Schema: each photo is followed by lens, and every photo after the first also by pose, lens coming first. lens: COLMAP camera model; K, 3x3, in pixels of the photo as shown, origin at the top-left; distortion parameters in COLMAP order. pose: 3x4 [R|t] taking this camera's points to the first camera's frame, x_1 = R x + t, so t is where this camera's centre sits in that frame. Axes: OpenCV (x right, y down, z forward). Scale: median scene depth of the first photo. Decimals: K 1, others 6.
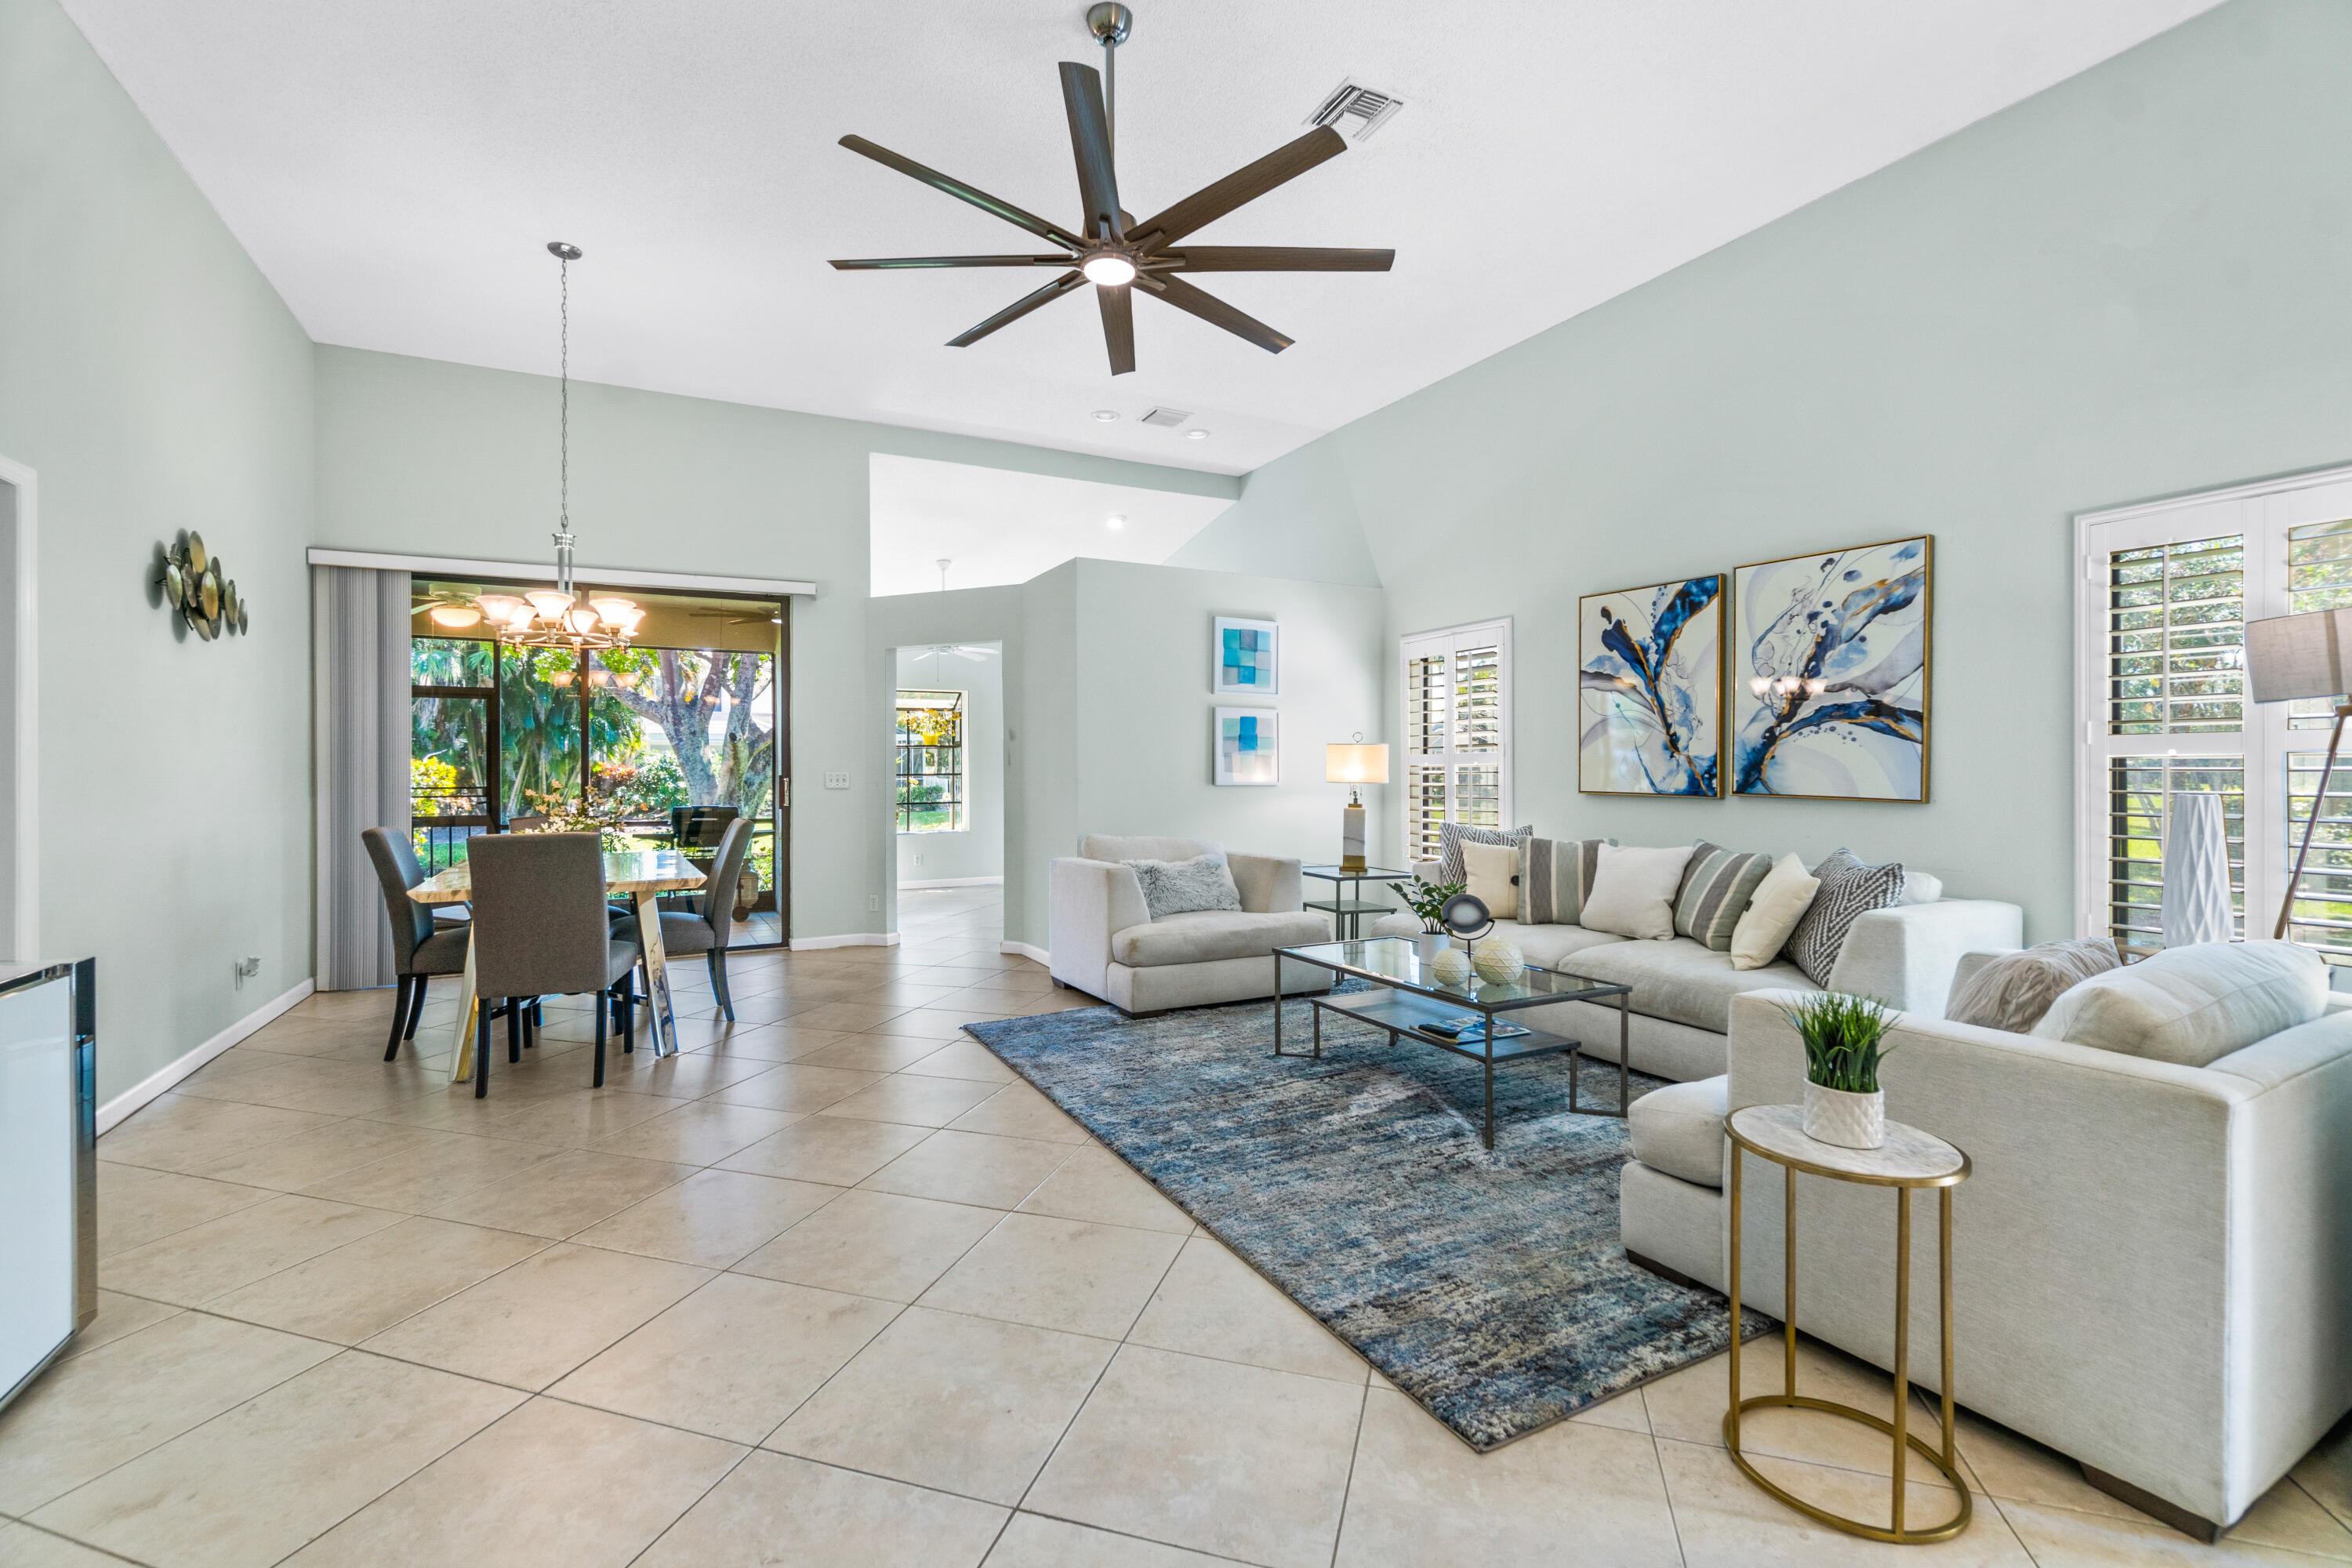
lens RADIAL K [[1015.8, 0, 1164.3], [0, 1015.8, 774.5], [0, 0, 1]] dist [-0.001415, 0.000061]
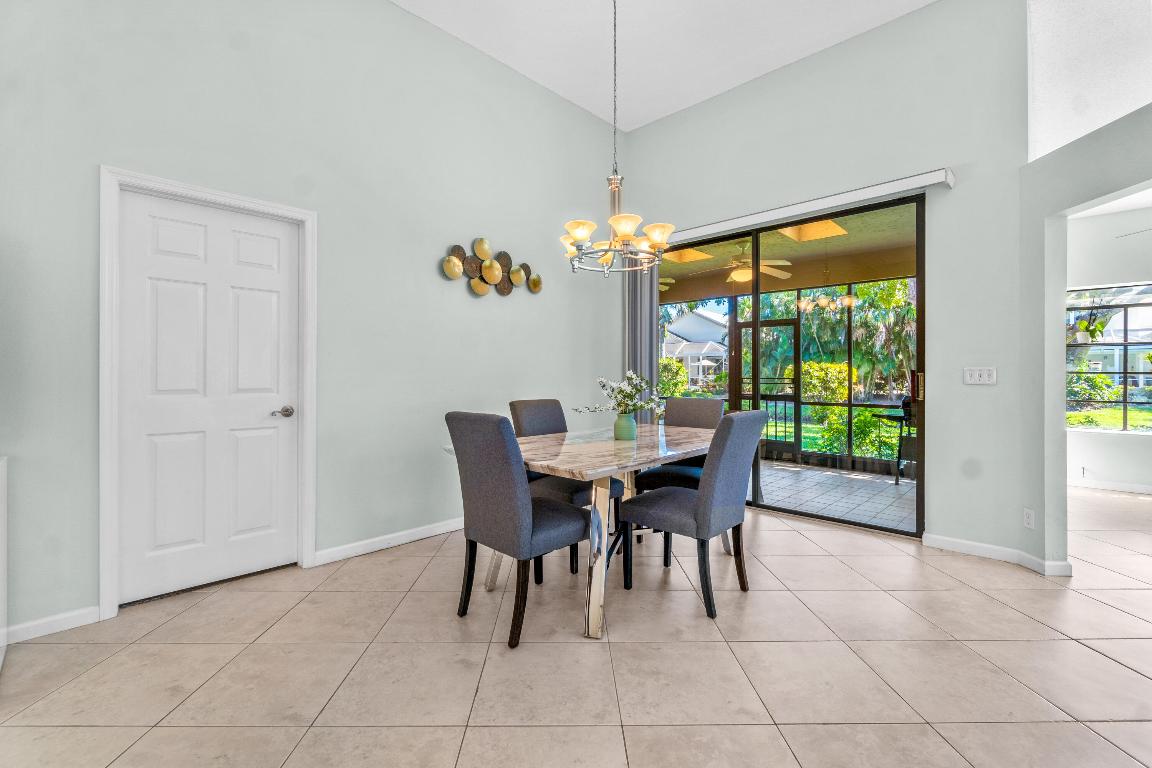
lens RADIAL K [[497.5, 0, 570.3], [0, 497.5, 379.4], [0, 0, 1]] dist [-0.001415, 0.000061]
pose [[0.312697, 0.010946, -0.949790, -0.008976], [-0.000777, 0.999936, 0.011268, 0.004739], [0.949853, -0.002785, 0.312685, 0.506001]]
